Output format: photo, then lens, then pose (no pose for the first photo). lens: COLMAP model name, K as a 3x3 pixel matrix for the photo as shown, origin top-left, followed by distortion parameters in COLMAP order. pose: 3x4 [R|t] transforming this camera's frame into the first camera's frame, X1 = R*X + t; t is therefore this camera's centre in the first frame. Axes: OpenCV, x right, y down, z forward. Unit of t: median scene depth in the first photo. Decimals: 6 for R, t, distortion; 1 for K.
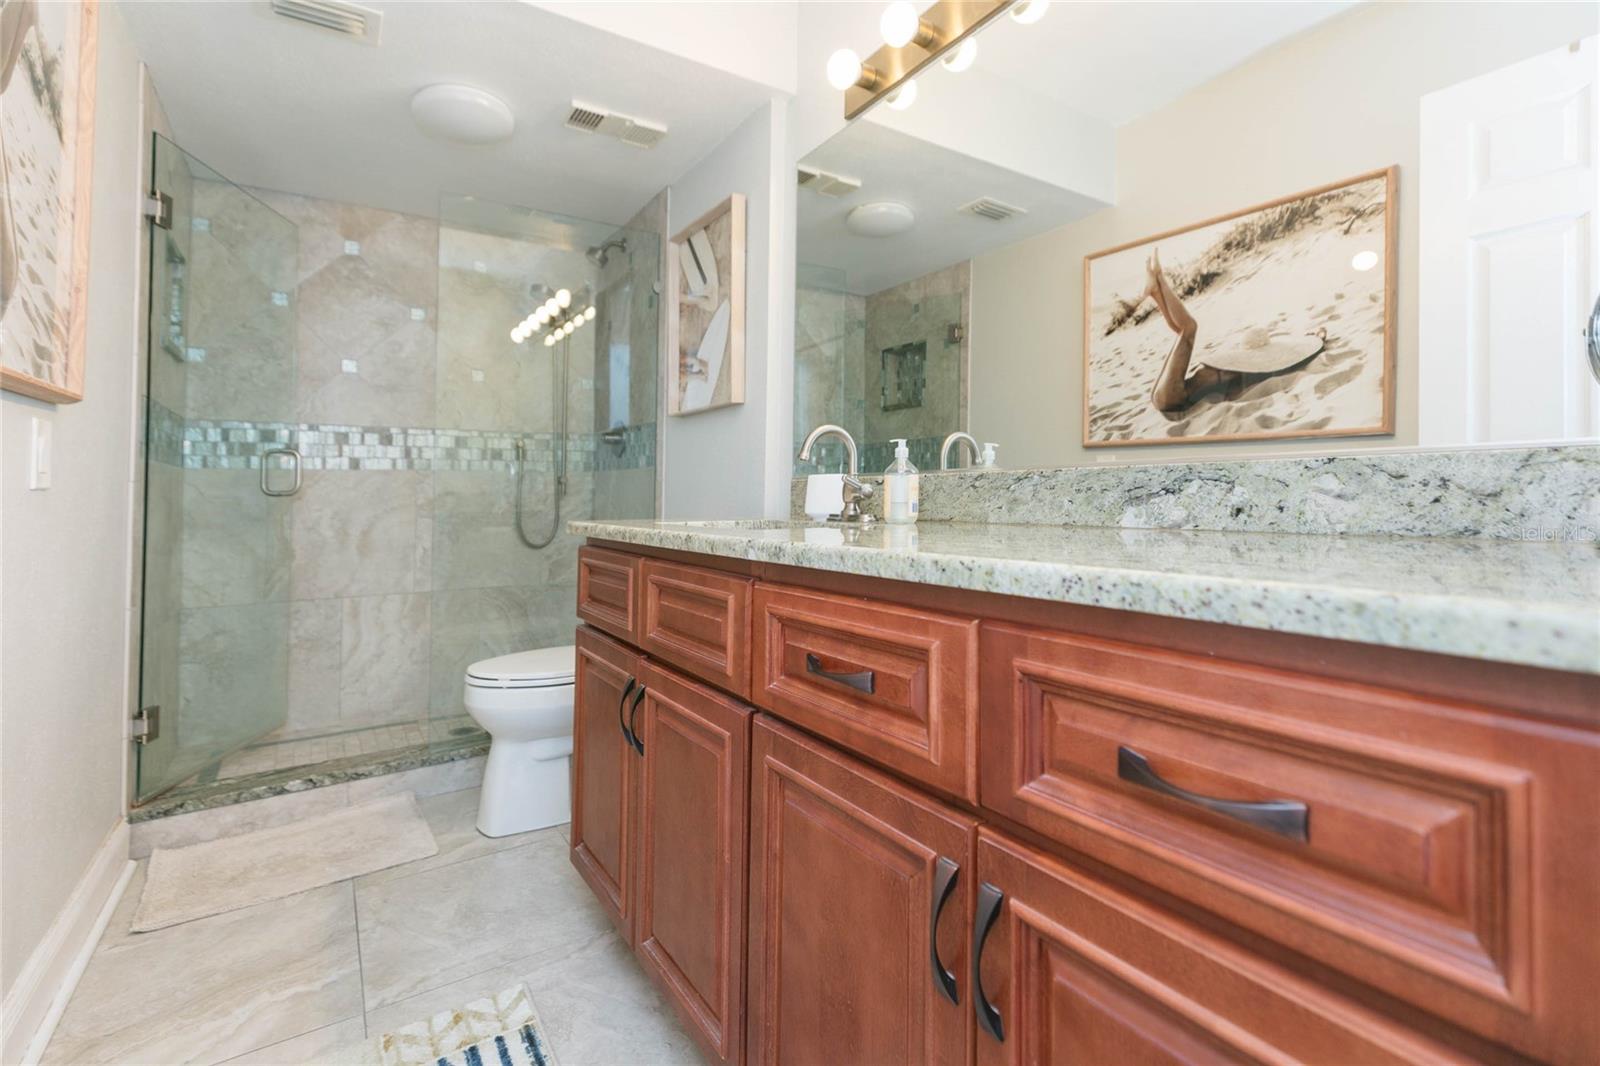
lens RADIAL K [[726.9, 0, 787.6], [0, 726.9, 534.7], [0, 0, 1]] dist [0.002536, 0.000084]
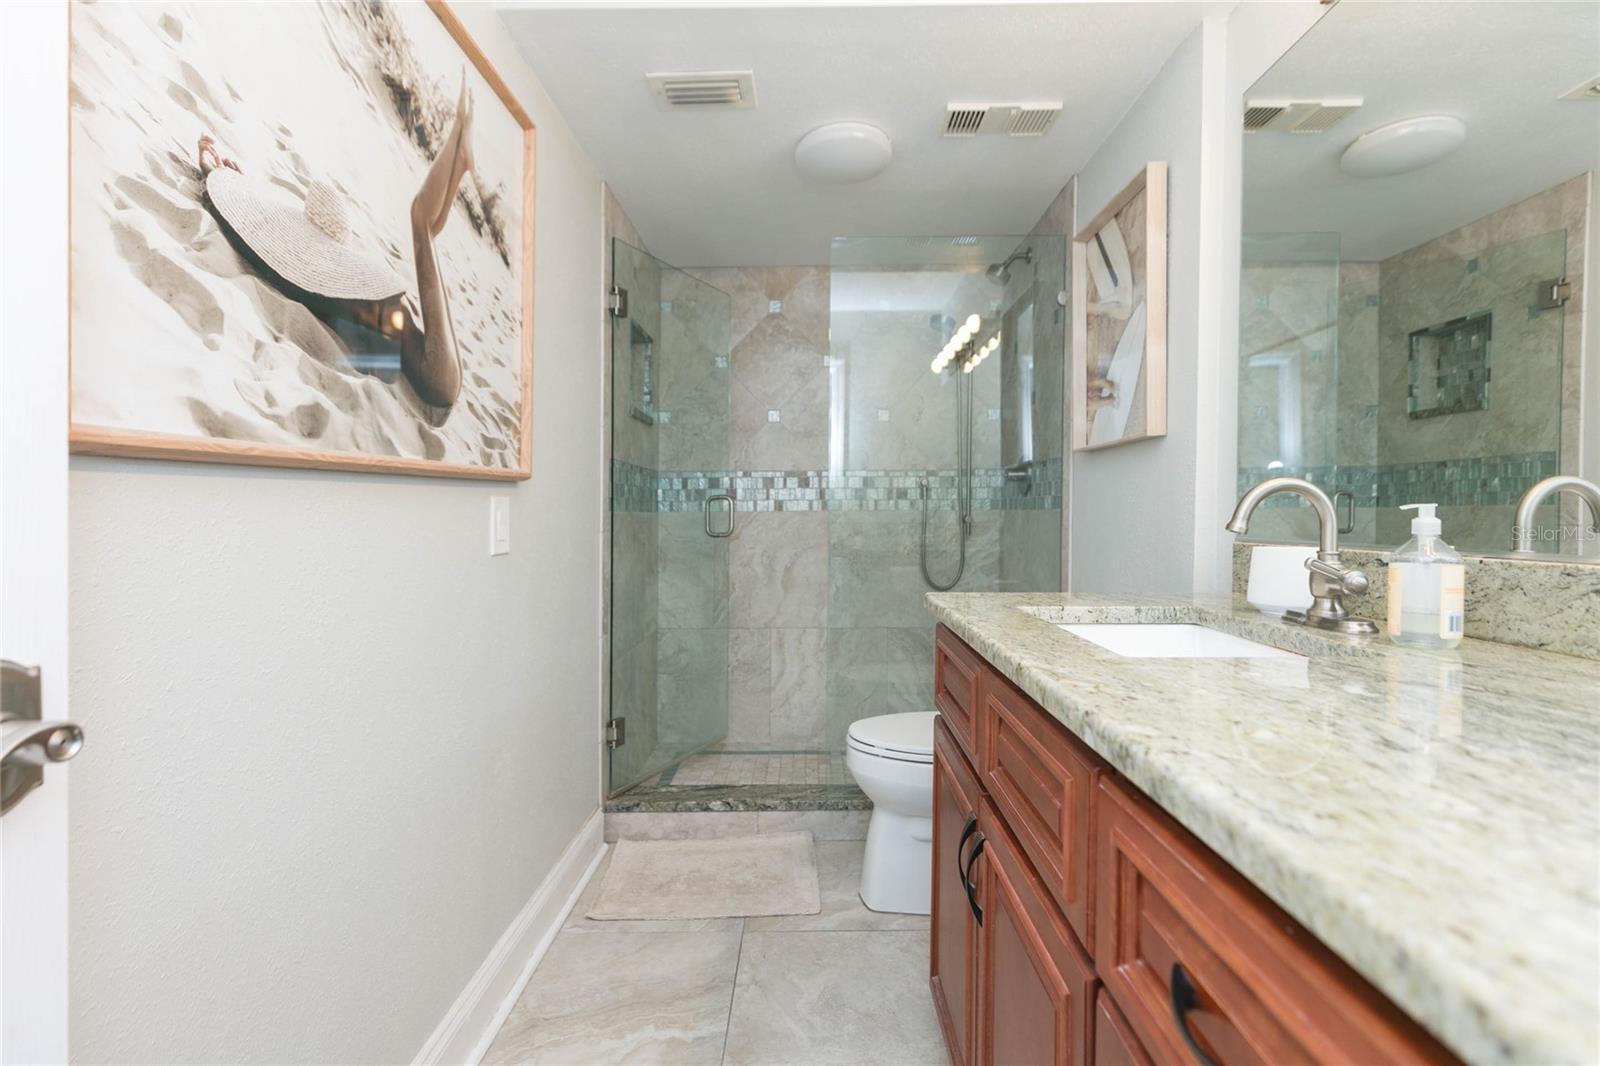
lens RADIAL K [[744.9, 0, 809.5], [0, 744.9, 535.4], [0, 0, 1]] dist [0.004772, -0.001439]
pose [[0.849741, 0.008453, -0.527133, 0.025091], [-0.022143, 0.999561, -0.019667, -0.039310], [0.526735, 0.028384, 0.849555, 0.110832]]
